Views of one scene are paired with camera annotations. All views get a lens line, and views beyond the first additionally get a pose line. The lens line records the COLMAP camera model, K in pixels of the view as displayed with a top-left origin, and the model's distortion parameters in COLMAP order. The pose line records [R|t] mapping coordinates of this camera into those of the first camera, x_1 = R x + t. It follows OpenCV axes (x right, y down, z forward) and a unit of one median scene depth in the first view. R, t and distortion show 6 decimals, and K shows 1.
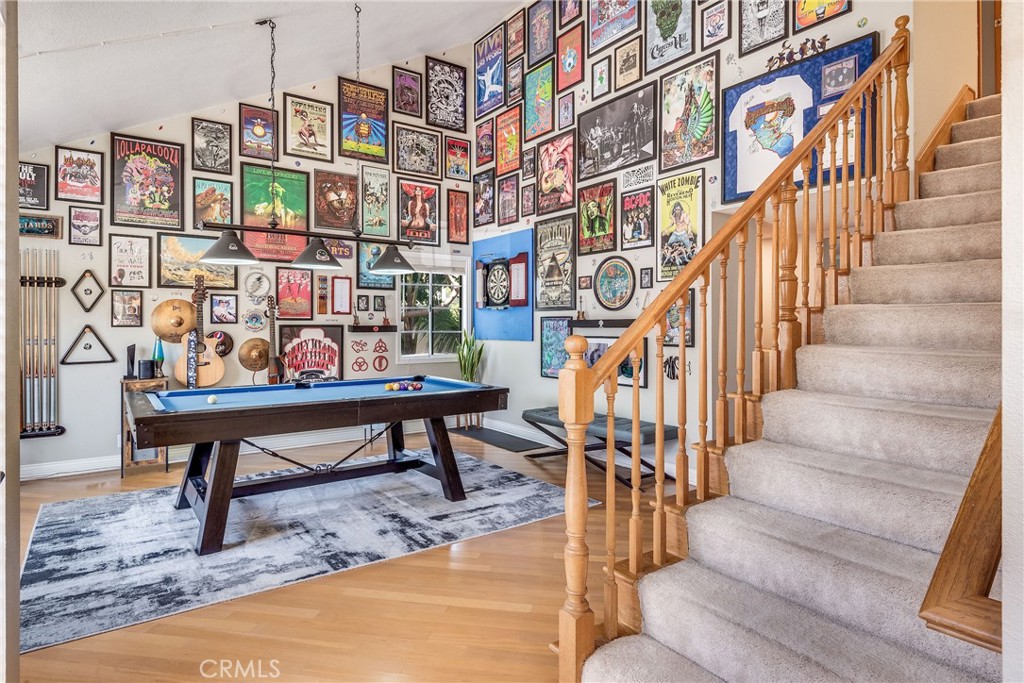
lens RADIAL K [[562.2, 0, 512.1], [0, 562.2, 326.4], [0, 0, 1]] dist [0.003514, -0.000482]
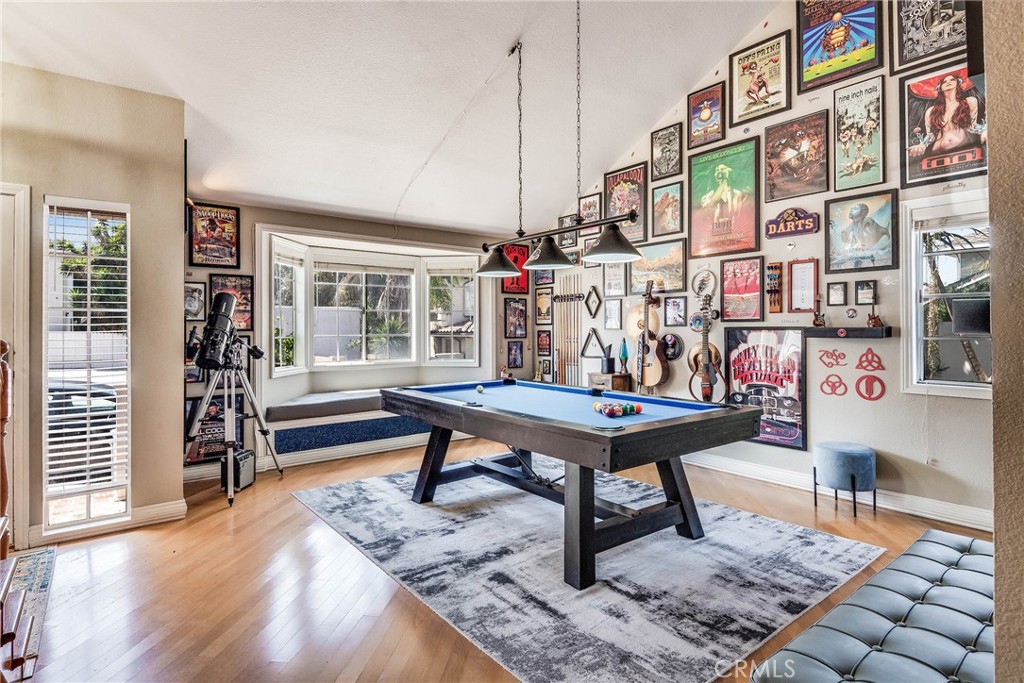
lens RADIAL K [[529.0, 0, 512.1], [0, 529.0, 325.0], [0, 0, 1]] dist [0.036332, -0.035156]
pose [[0.039825, -0.009847, -0.999158, 0.433845], [0.000060, 0.999951, -0.009852, 0.001909], [0.999207, 0.000333, 0.039824, 0.715234]]
